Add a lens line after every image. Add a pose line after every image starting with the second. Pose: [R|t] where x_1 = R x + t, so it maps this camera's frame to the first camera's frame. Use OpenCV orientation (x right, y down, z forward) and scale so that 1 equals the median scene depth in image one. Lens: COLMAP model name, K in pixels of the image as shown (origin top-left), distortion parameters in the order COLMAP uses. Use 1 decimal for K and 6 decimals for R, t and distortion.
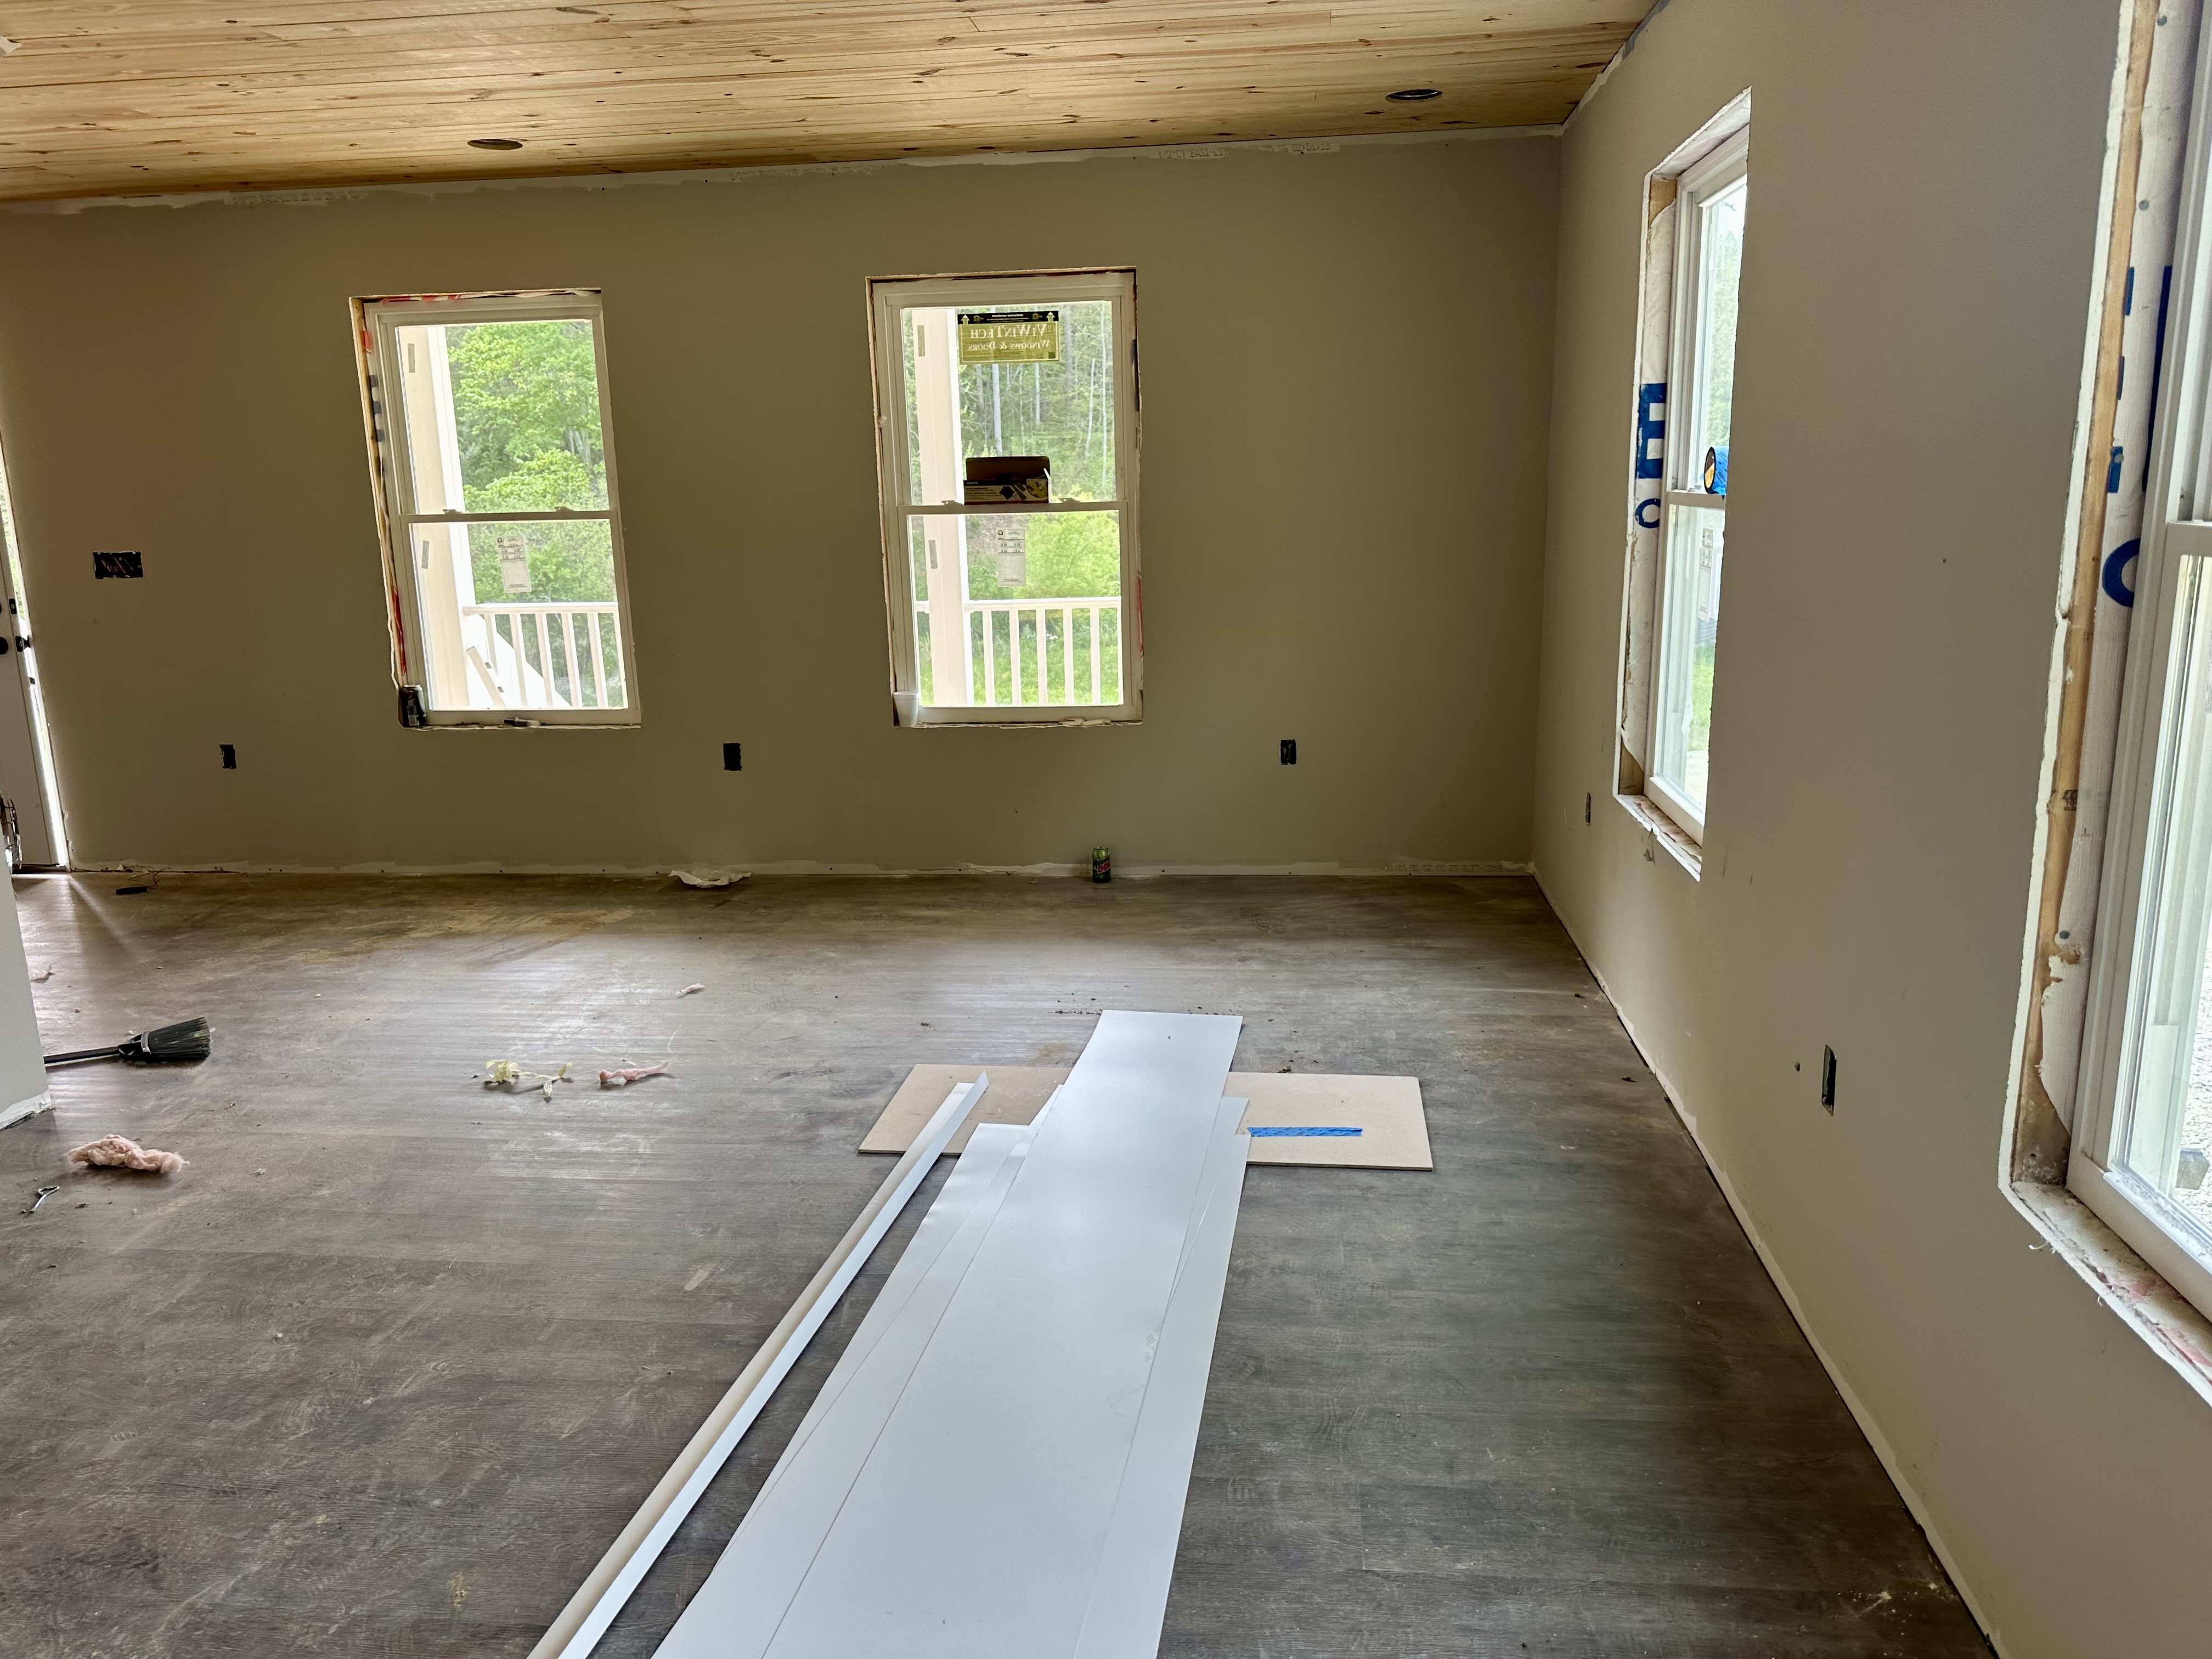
lens RADIAL K [[1581.4, 0, 1145.0], [0, 1581.4, 834.9], [0, 0, 1]] dist [0.016477, -0.020485]
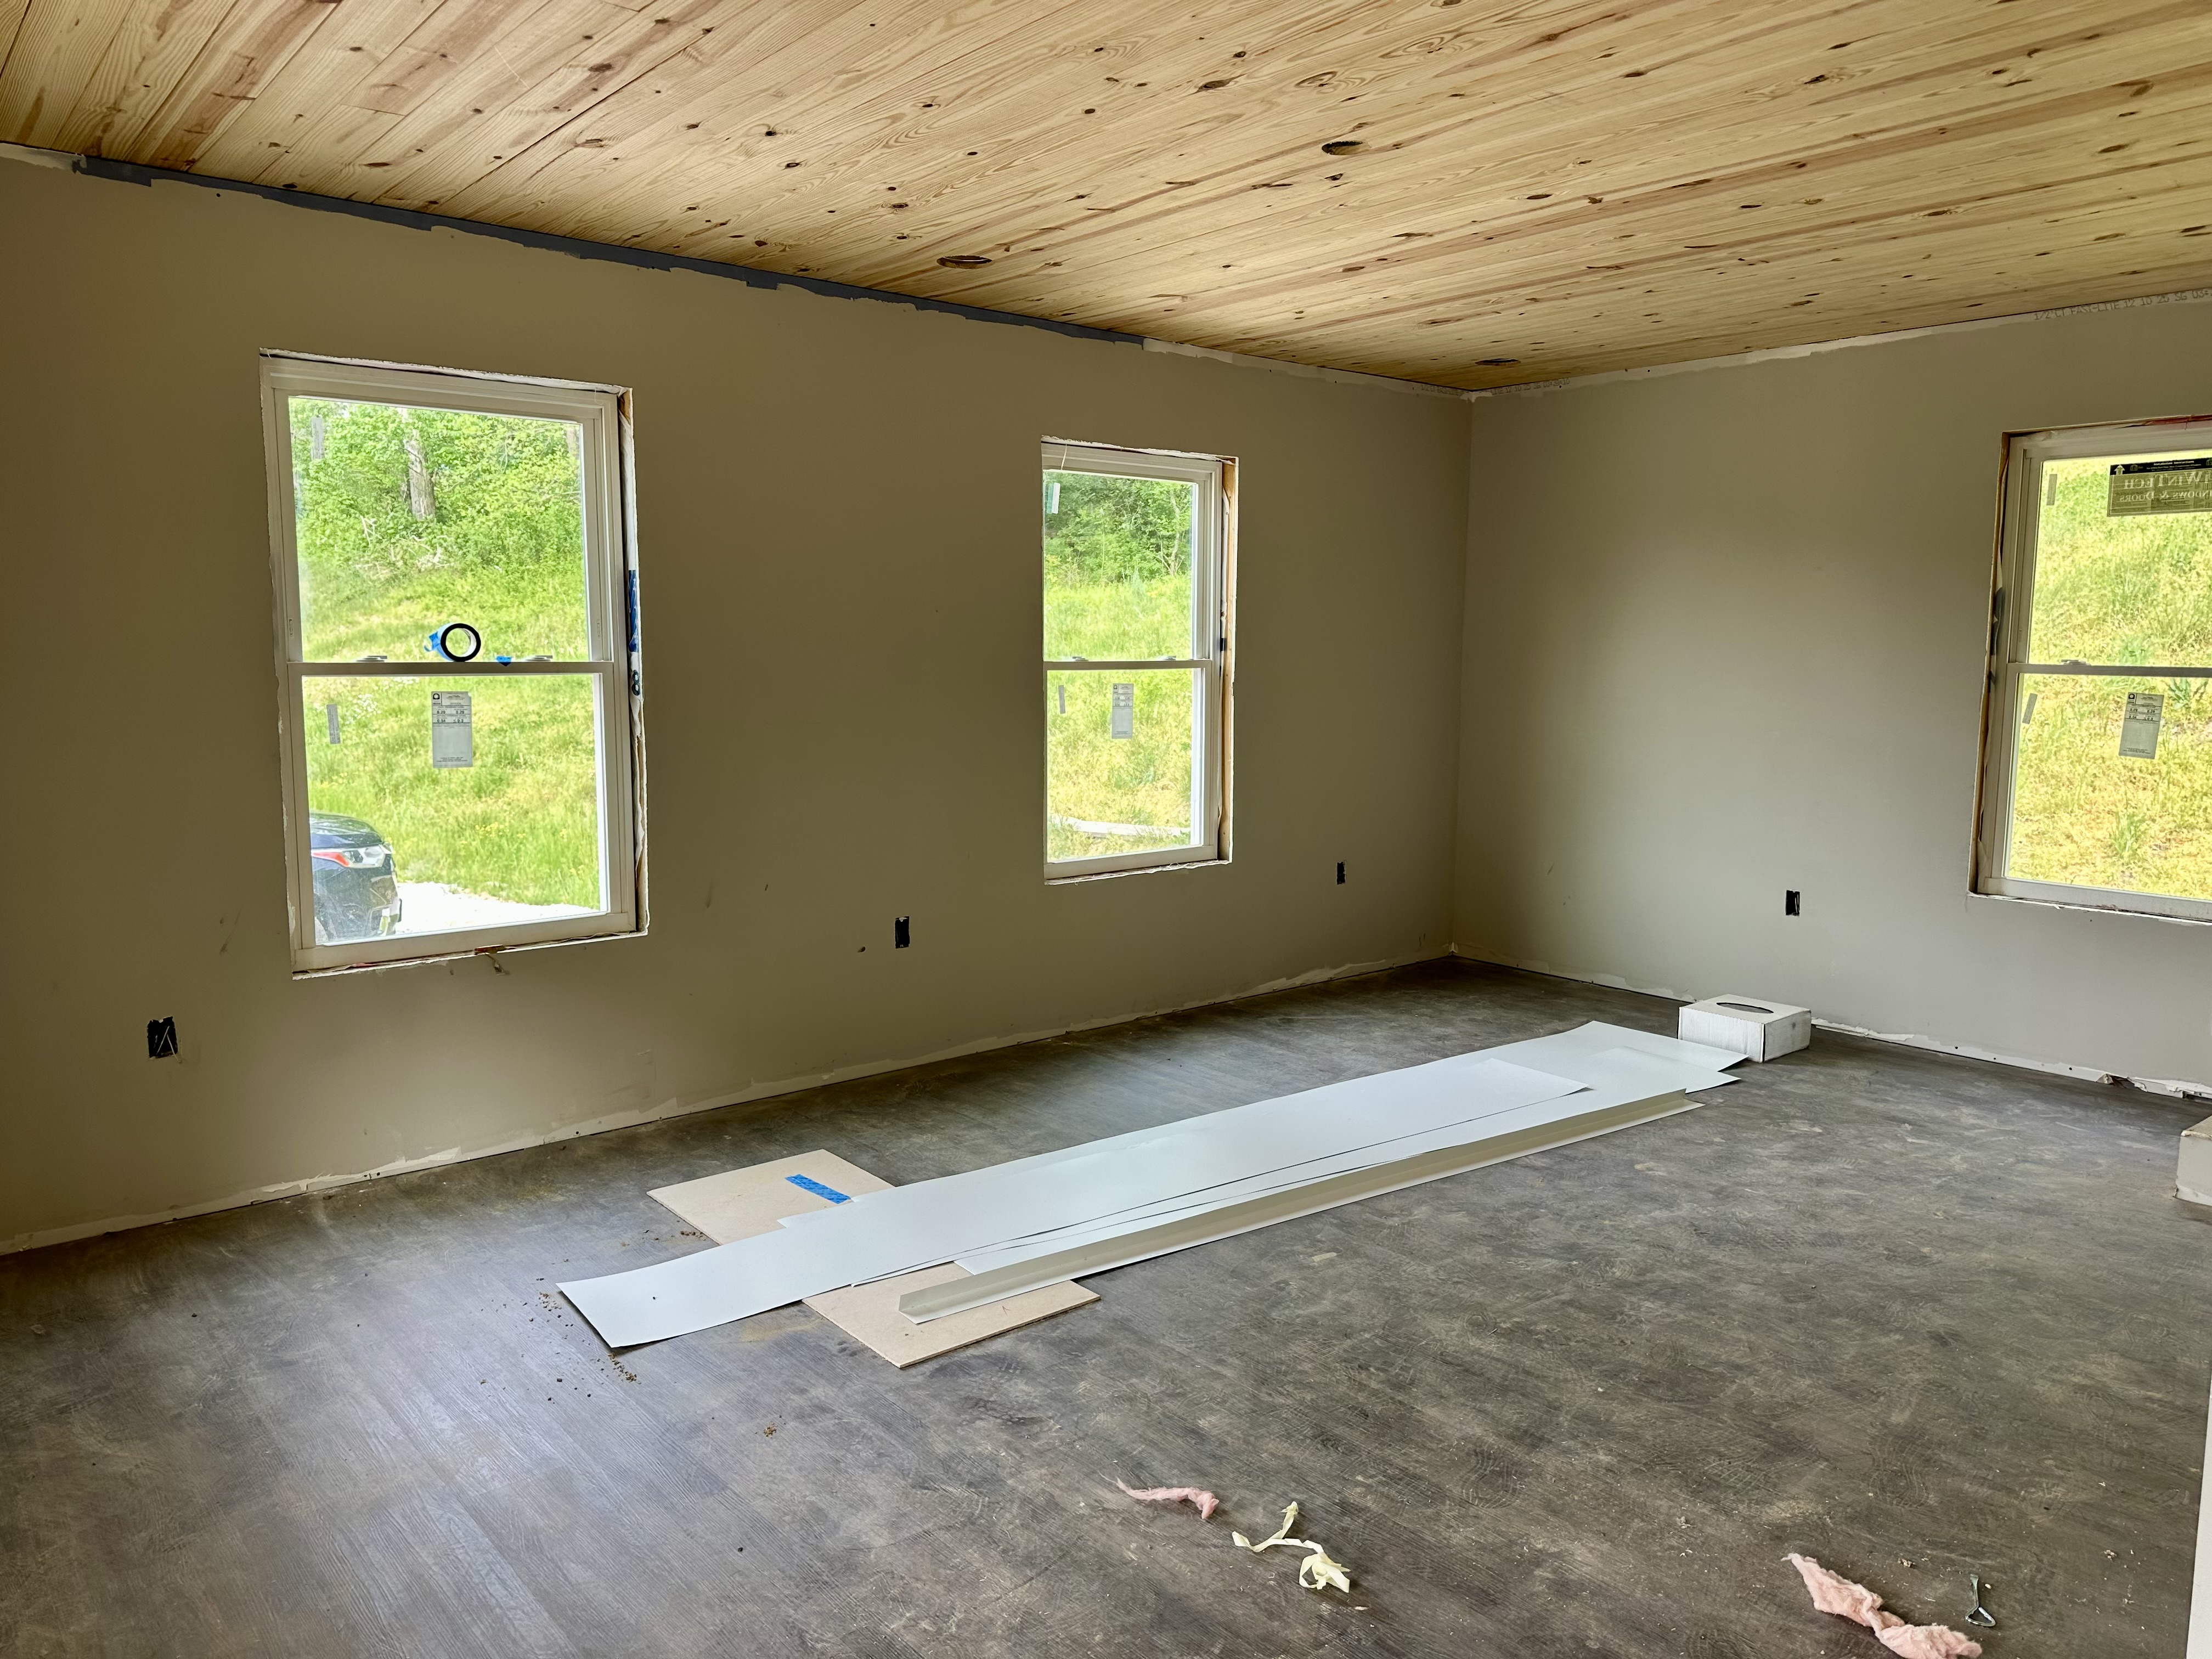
lens RADIAL K [[1561.2, 0, 1106.0], [0, 1561.2, 829.5], [0, 0, 1]] dist [0.084130, -0.089775]
pose [[-0.716993, -0.062109, 0.694308, -0.659820], [0.167816, 0.951350, 0.258401, -0.258070], [-0.676579, 0.301787, -0.671689, 1.217887]]
